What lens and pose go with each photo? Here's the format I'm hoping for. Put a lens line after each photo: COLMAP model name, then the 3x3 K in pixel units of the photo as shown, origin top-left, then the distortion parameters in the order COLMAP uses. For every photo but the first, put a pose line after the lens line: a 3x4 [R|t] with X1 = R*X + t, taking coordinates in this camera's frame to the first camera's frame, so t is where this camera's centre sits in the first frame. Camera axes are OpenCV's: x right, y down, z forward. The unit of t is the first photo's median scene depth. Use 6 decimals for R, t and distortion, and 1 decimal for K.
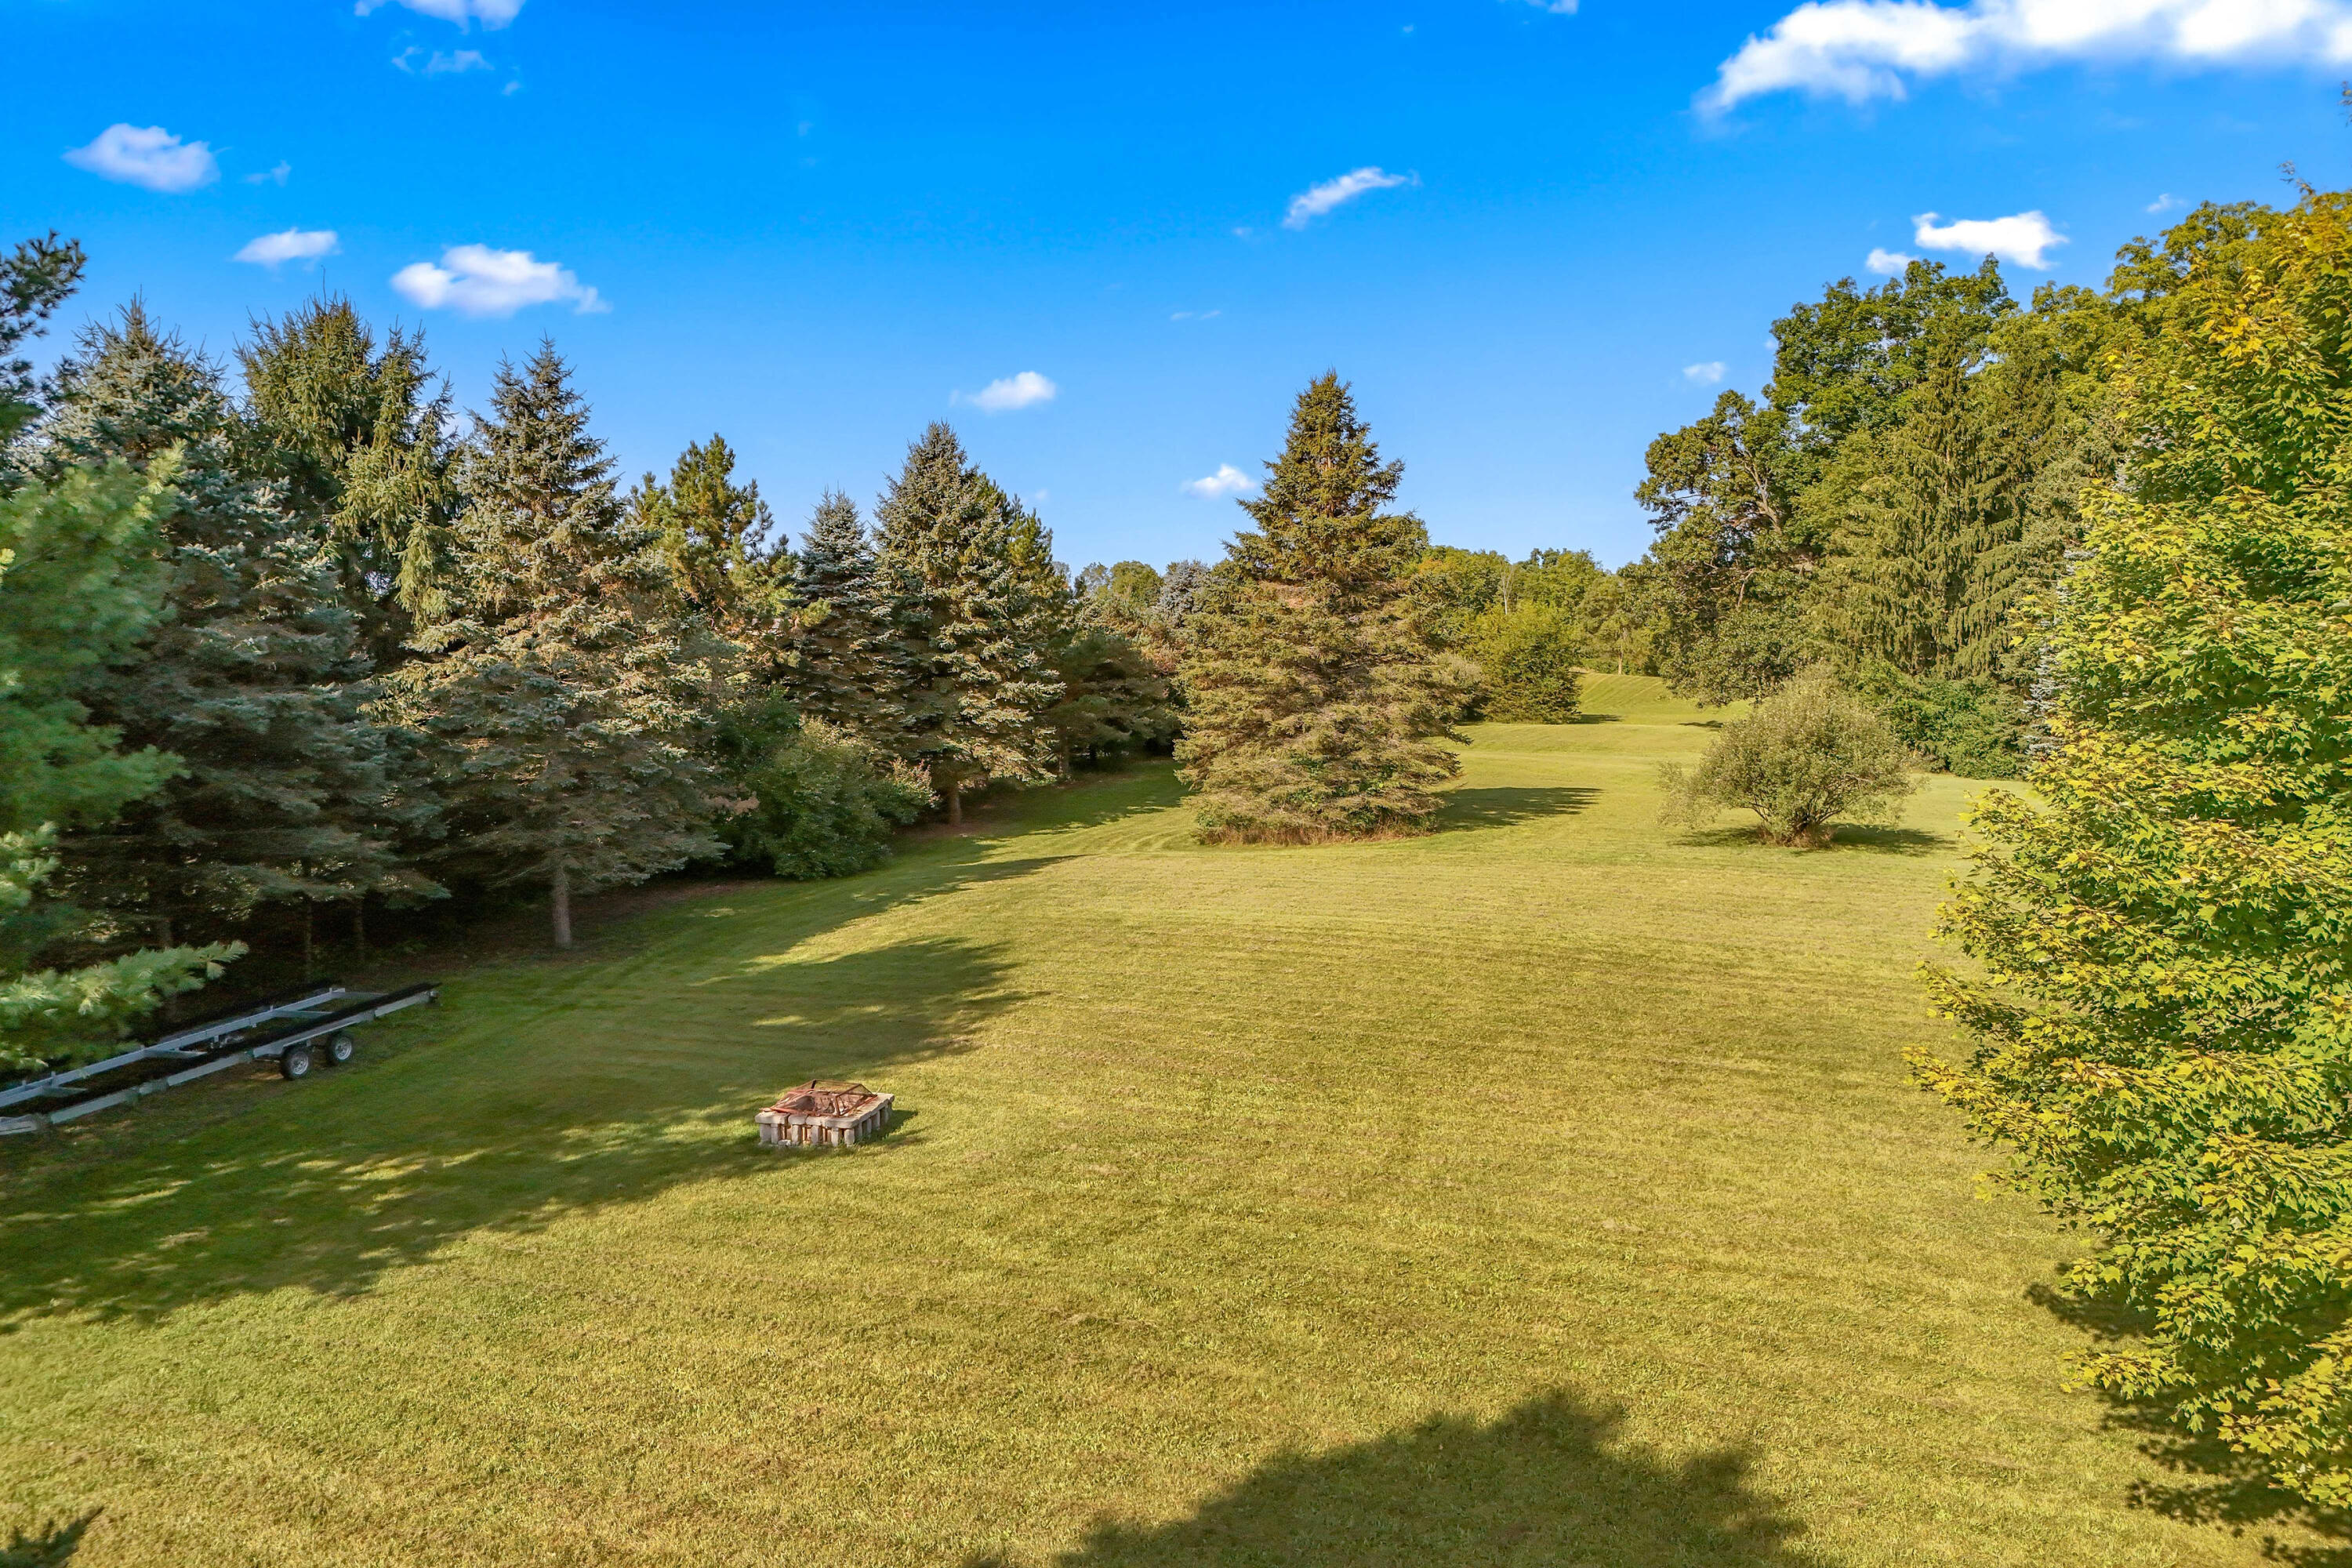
lens RADIAL K [[1725.3, 0, 1178.8], [0, 1725.3, 806.0], [0, 0, 1]] dist [0.094672, -0.102940]
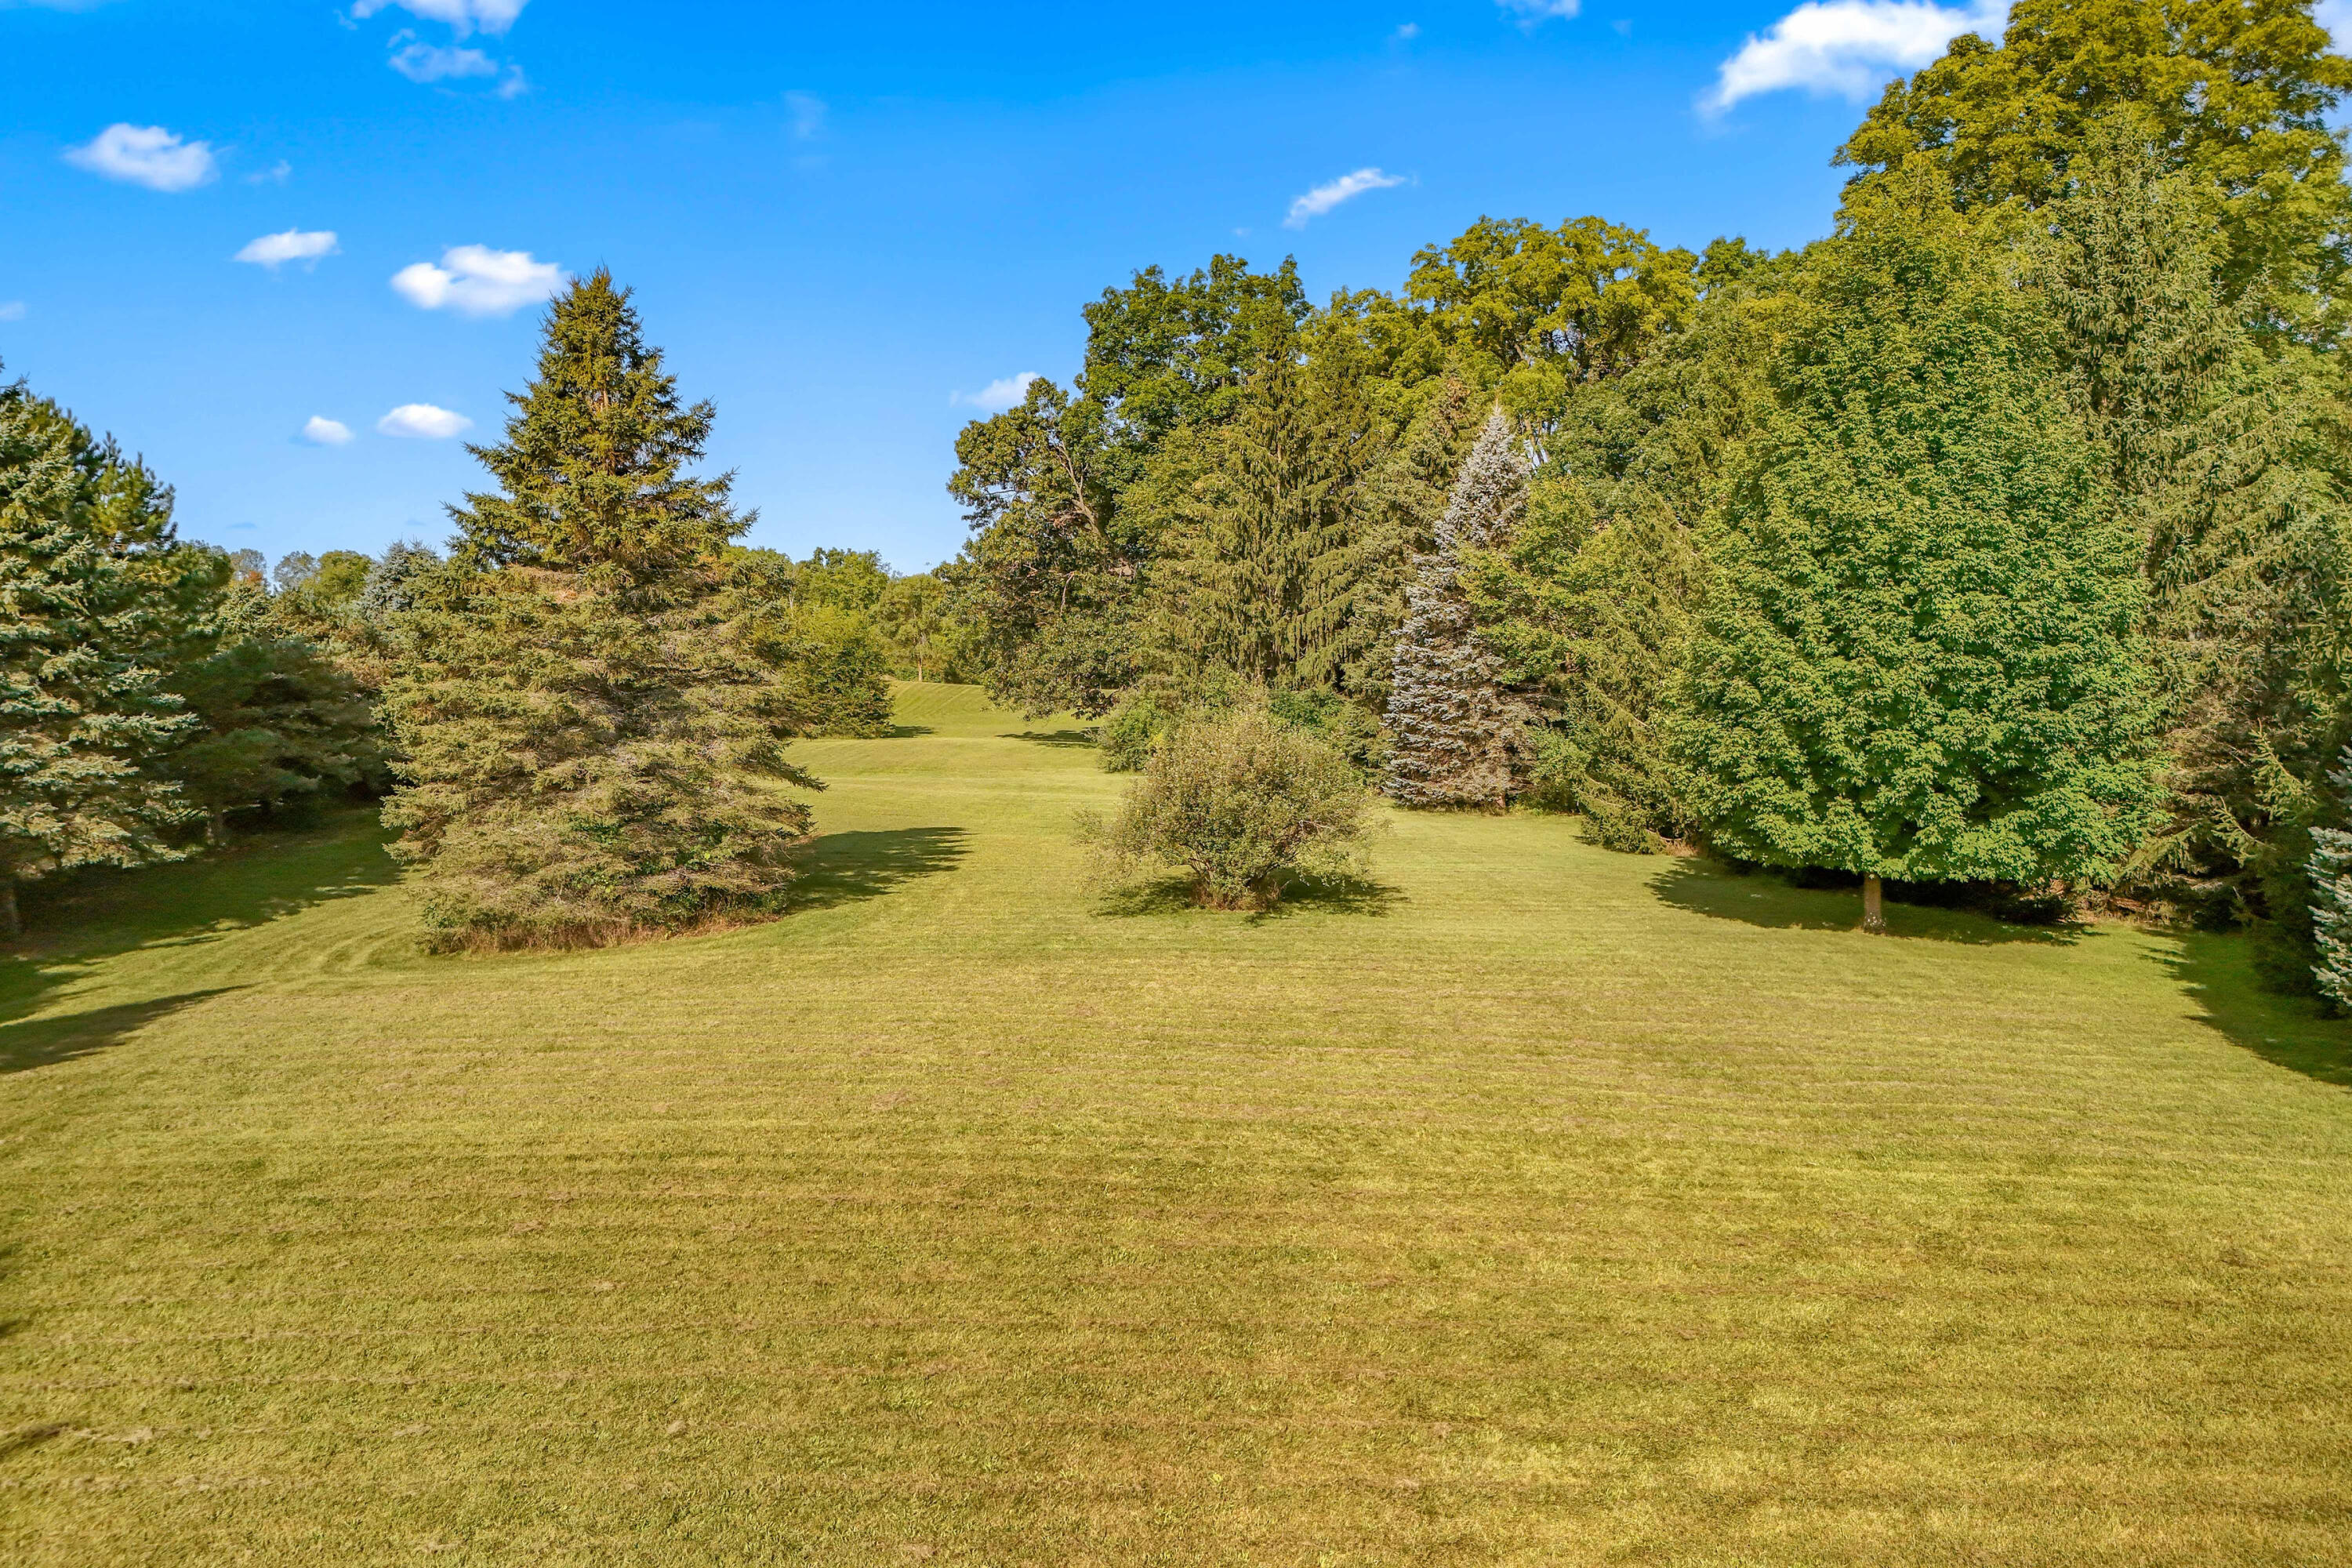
lens RADIAL K [[1725.3, 0, 1170.0], [0, 1725.3, 816.8], [0, 0, 1]] dist [0.094672, -0.102940]
pose [[0.918343, -0.040806, 0.393675, 0.006583], [0.039026, 0.999160, 0.012529, -0.016979], [-0.393856, 0.003858, 0.919164, 0.154572]]
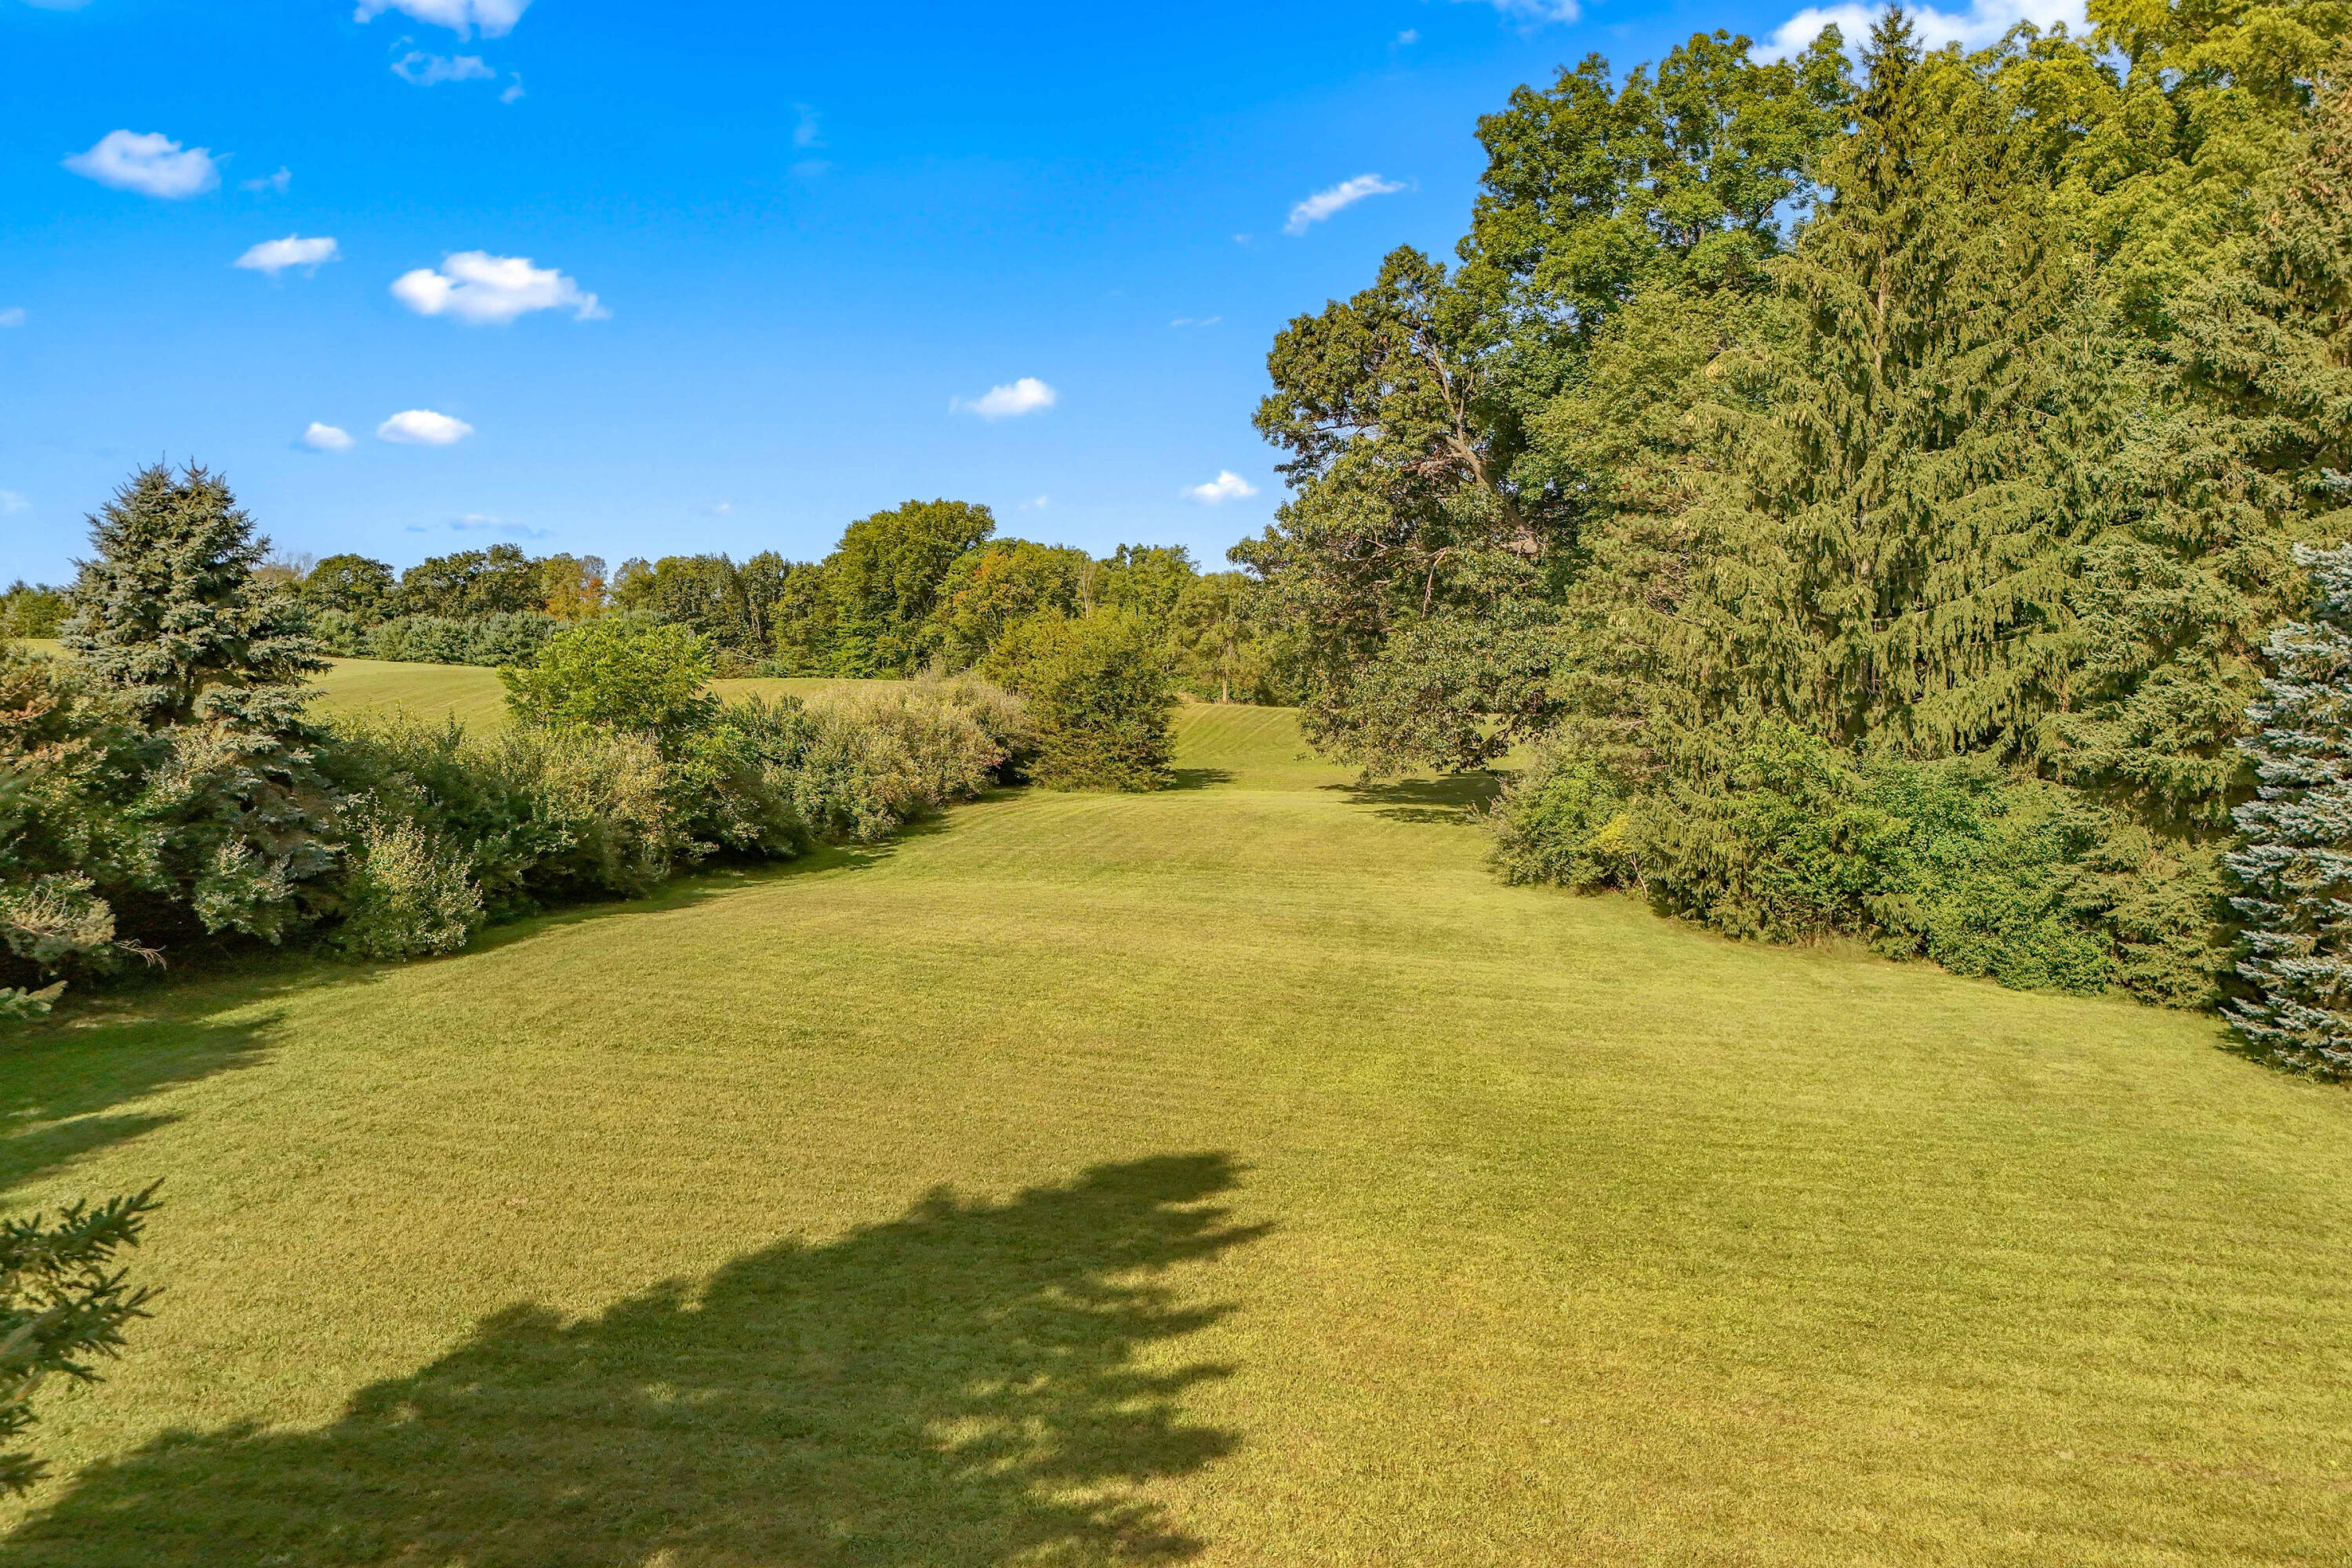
lens RADIAL K [[1725.3, 0, 1183.1], [0, 1725.3, 816.7], [0, 0, 1]] dist [0.094672, -0.102940]
pose [[0.973731, -0.018857, 0.226921, 0.129012], [0.018453, 0.999822, 0.003903, -0.058935], [-0.226954, 0.000387, 0.973905, 0.543897]]
